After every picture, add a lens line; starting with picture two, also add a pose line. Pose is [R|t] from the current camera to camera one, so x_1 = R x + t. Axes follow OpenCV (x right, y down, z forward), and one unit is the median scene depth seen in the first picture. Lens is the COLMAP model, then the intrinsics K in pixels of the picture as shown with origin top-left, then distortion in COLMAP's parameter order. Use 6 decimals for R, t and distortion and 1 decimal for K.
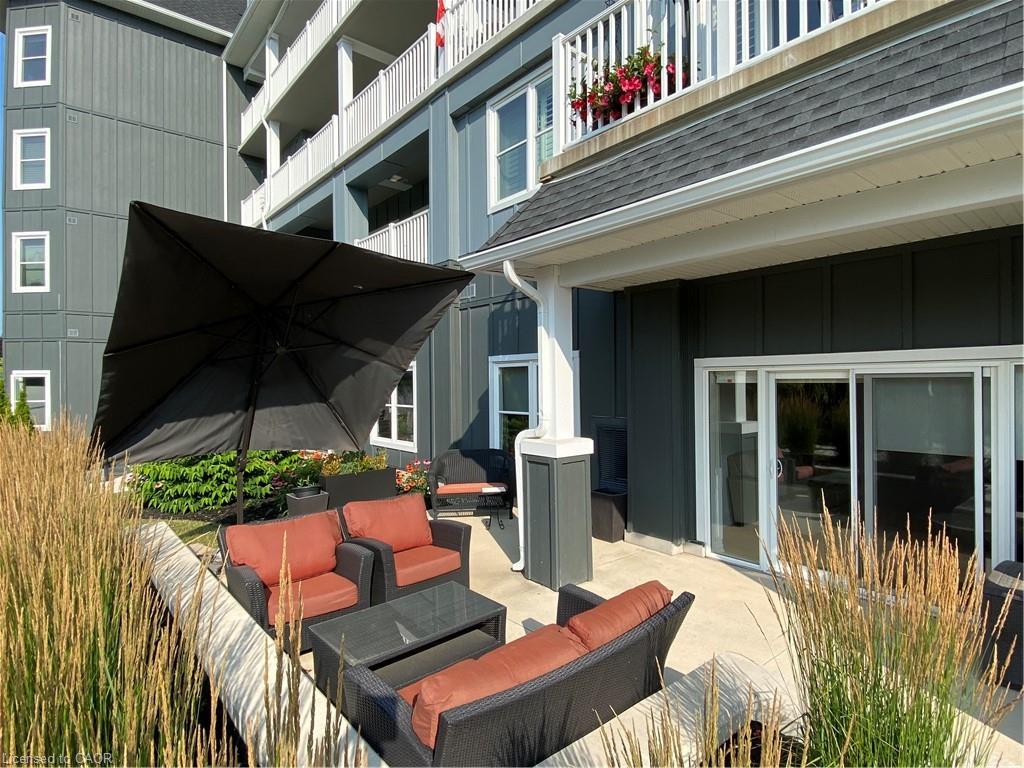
lens RADIAL K [[572.5, 0, 512.0], [0, 572.5, 384.0], [0, 0, 1]] dist [-0.002115, -0.001061]
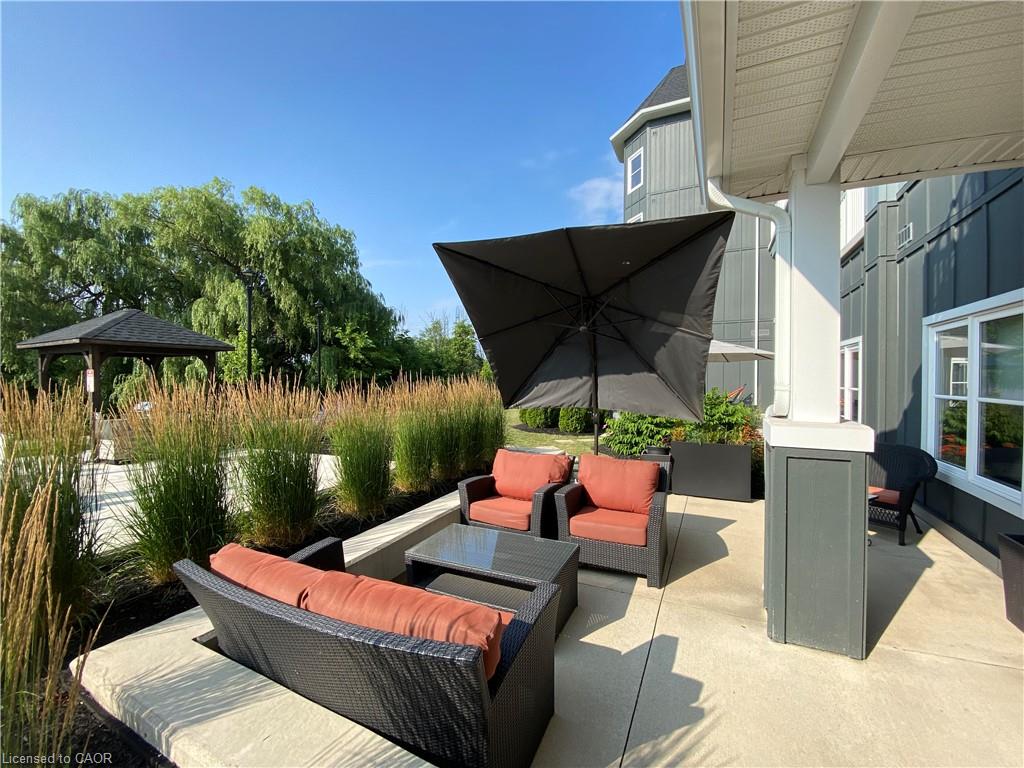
lens RADIAL K [[424.4, 0, 512.0], [0, 424.4, 384.0], [0, 0, 1]] dist [-0.001627, -0.000286]
pose [[0.367955, 0.023082, -0.929557, 0.369622], [-0.014563, 0.999712, 0.019060, 0.044064], [0.929730, 0.006524, 0.368185, 0.451666]]
